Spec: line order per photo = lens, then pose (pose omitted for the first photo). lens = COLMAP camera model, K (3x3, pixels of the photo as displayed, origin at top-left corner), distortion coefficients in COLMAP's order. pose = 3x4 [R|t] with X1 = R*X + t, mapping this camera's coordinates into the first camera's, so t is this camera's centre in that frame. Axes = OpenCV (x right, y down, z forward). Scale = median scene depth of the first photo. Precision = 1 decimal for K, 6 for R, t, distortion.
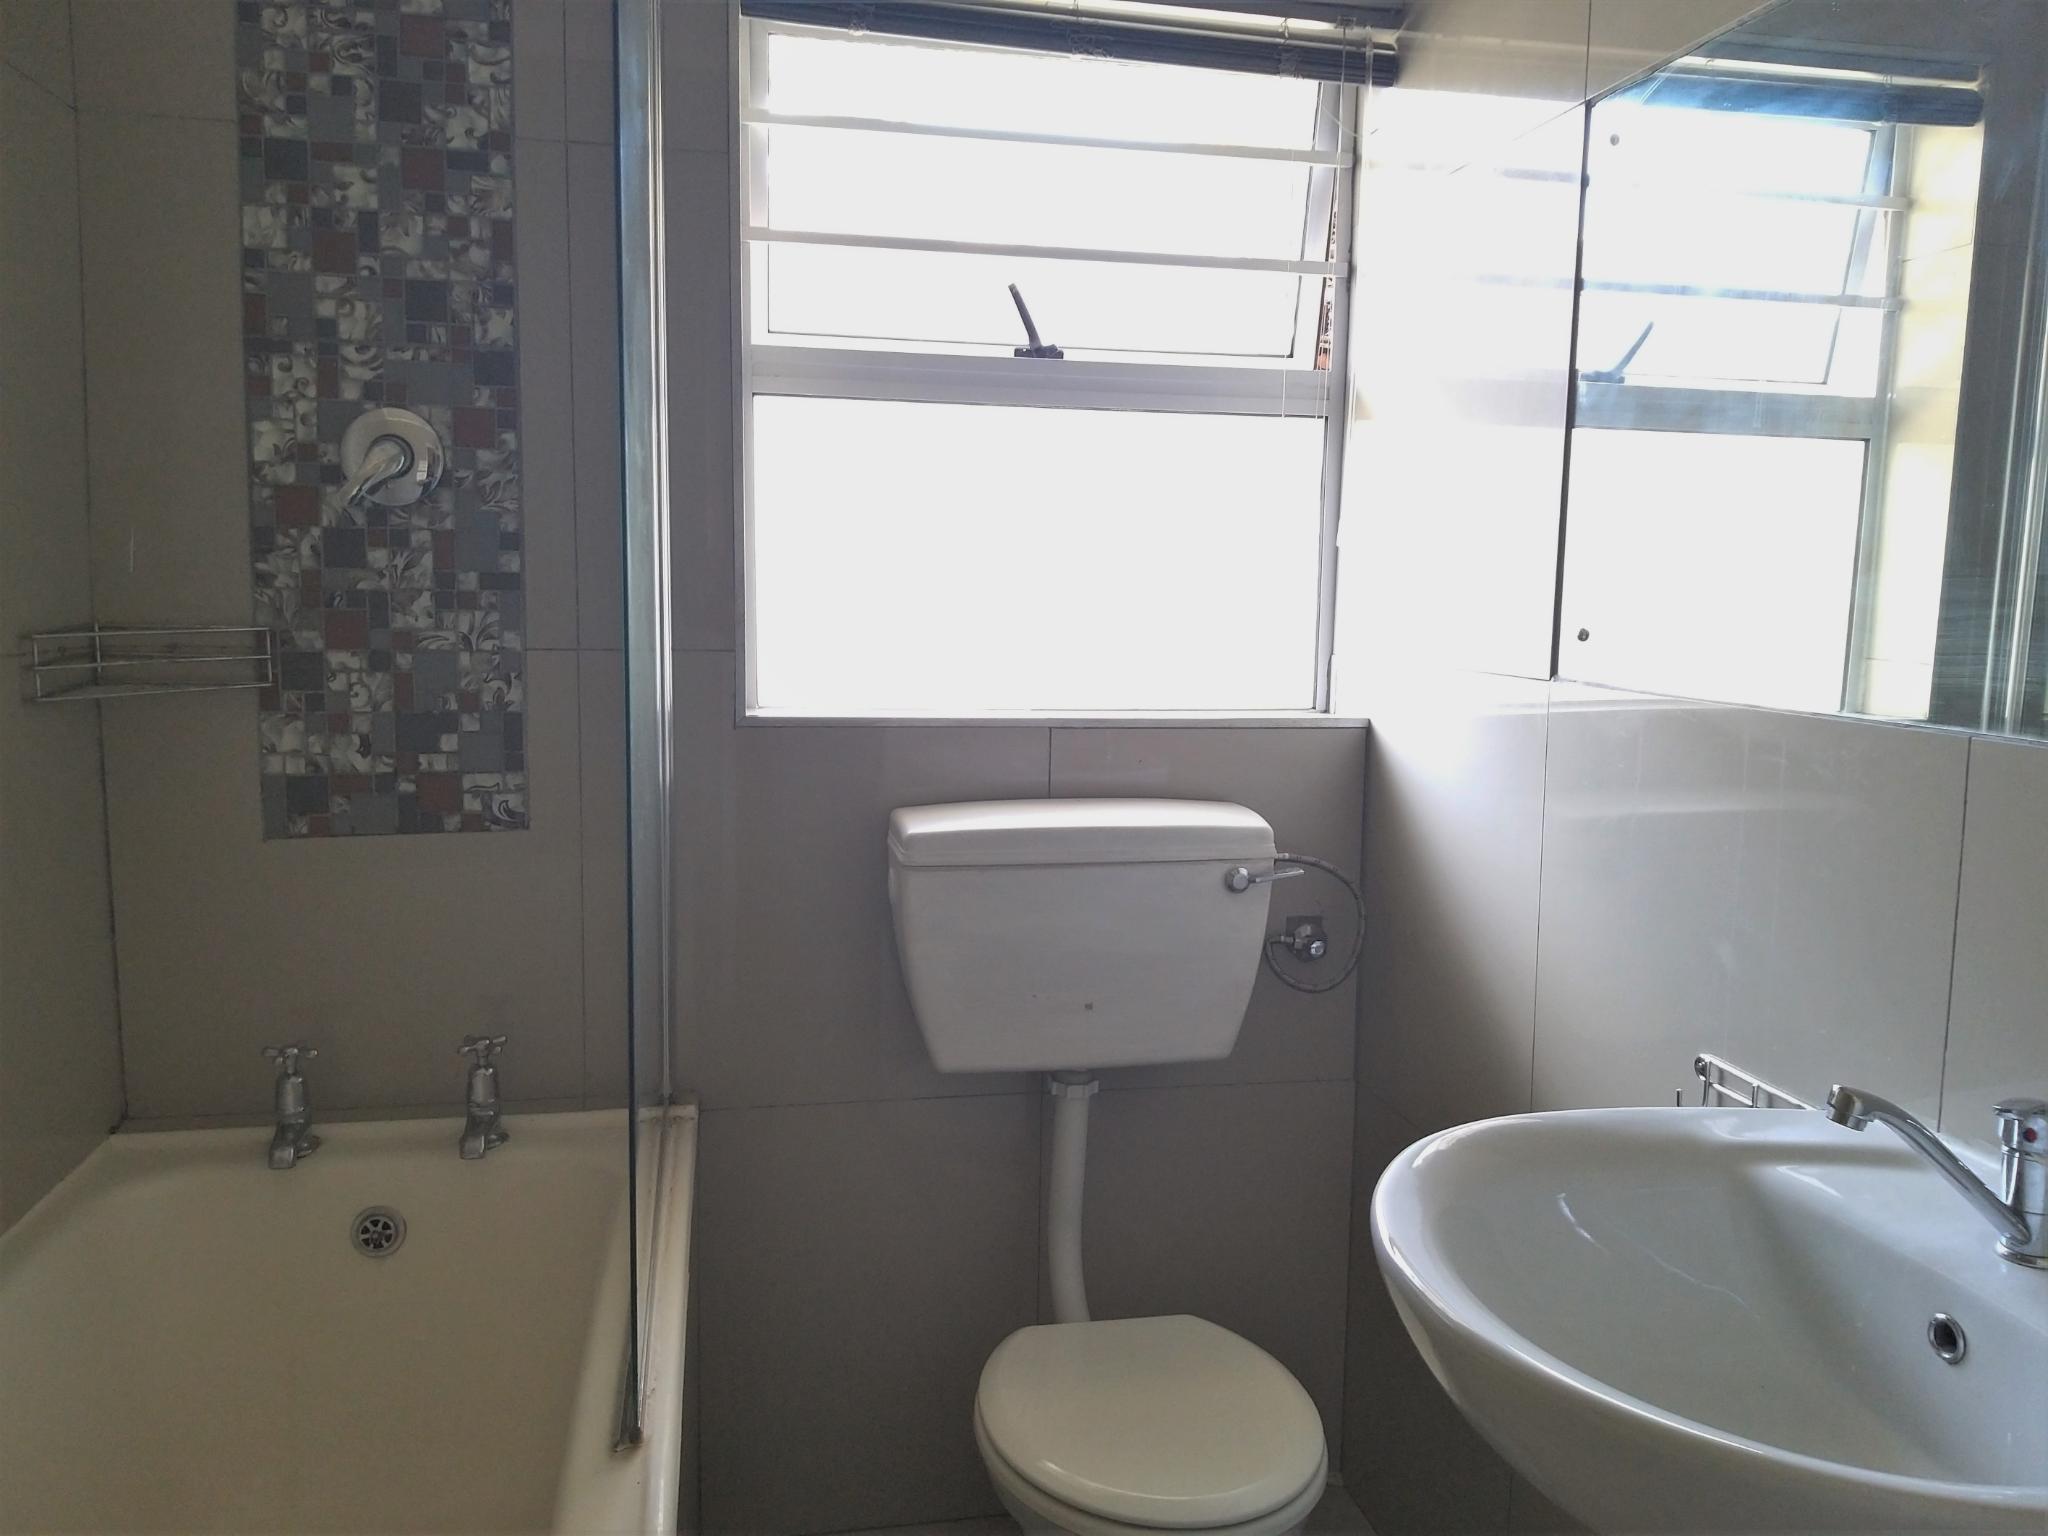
lens RADIAL K [[1634.9, 0, 1031.4], [0, 1634.9, 779.8], [0, 0, 1]] dist [0.047306, -0.067332]
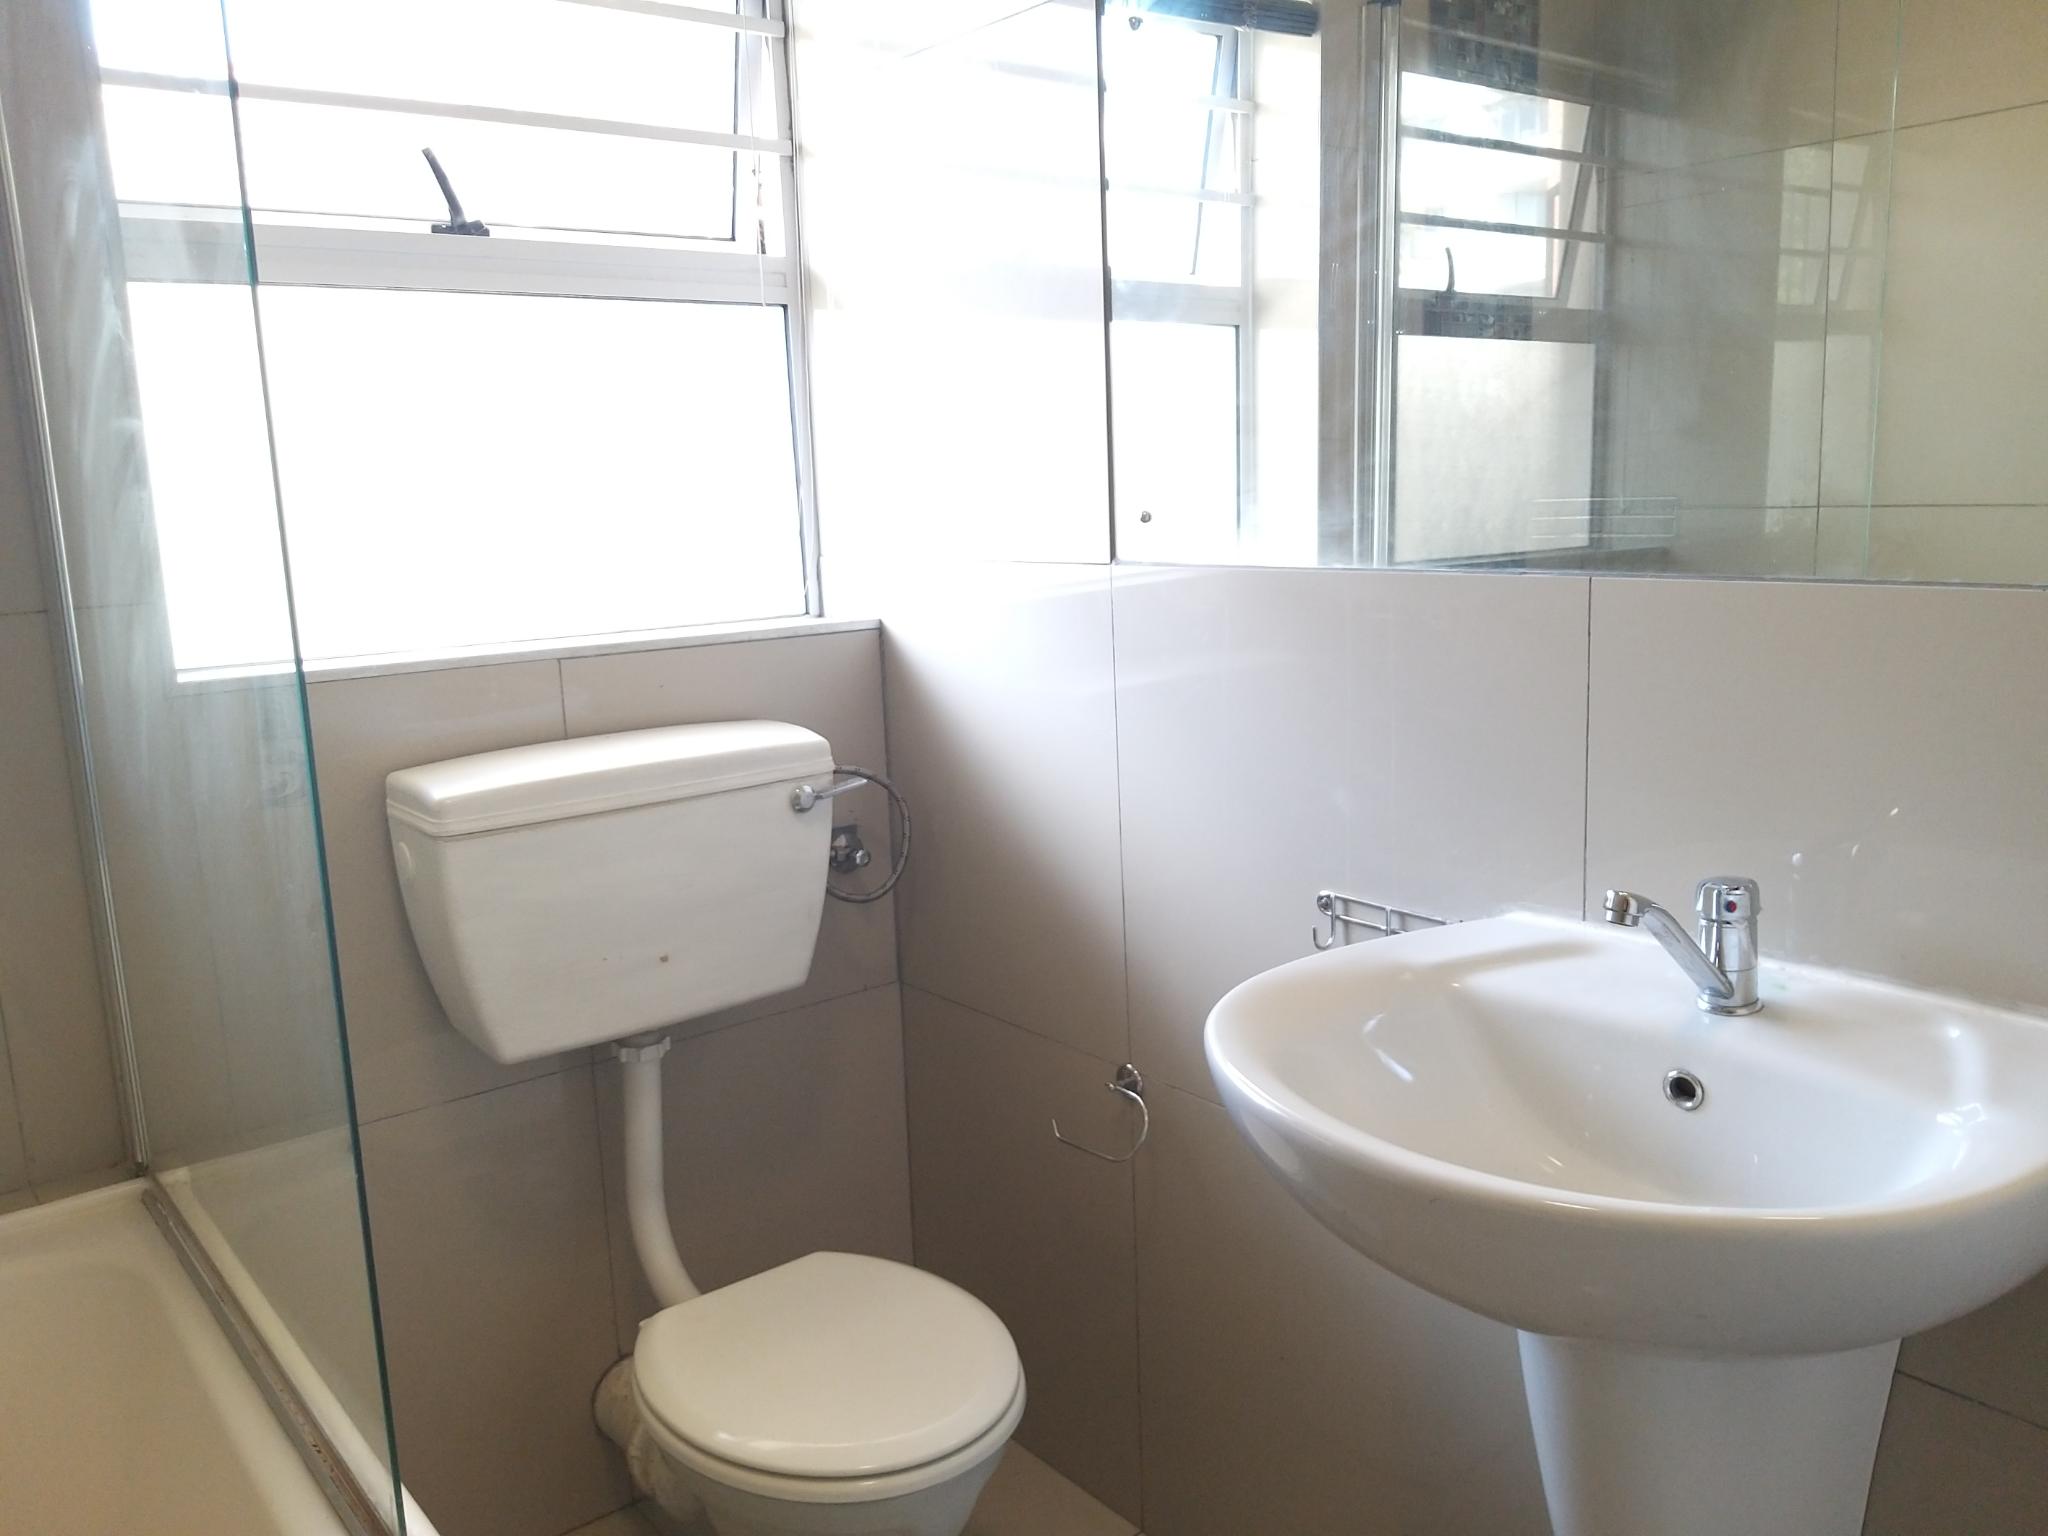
lens RADIAL K [[1638.0, 0, 1026.5], [0, 1638.0, 760.2], [0, 0, 1]] dist [0.197436, -0.465330]
pose [[0.880673, -0.130550, 0.455381, -0.185663], [0.109767, 0.991352, 0.071922, -0.015097], [-0.460832, -0.013354, 0.887387, 0.084026]]
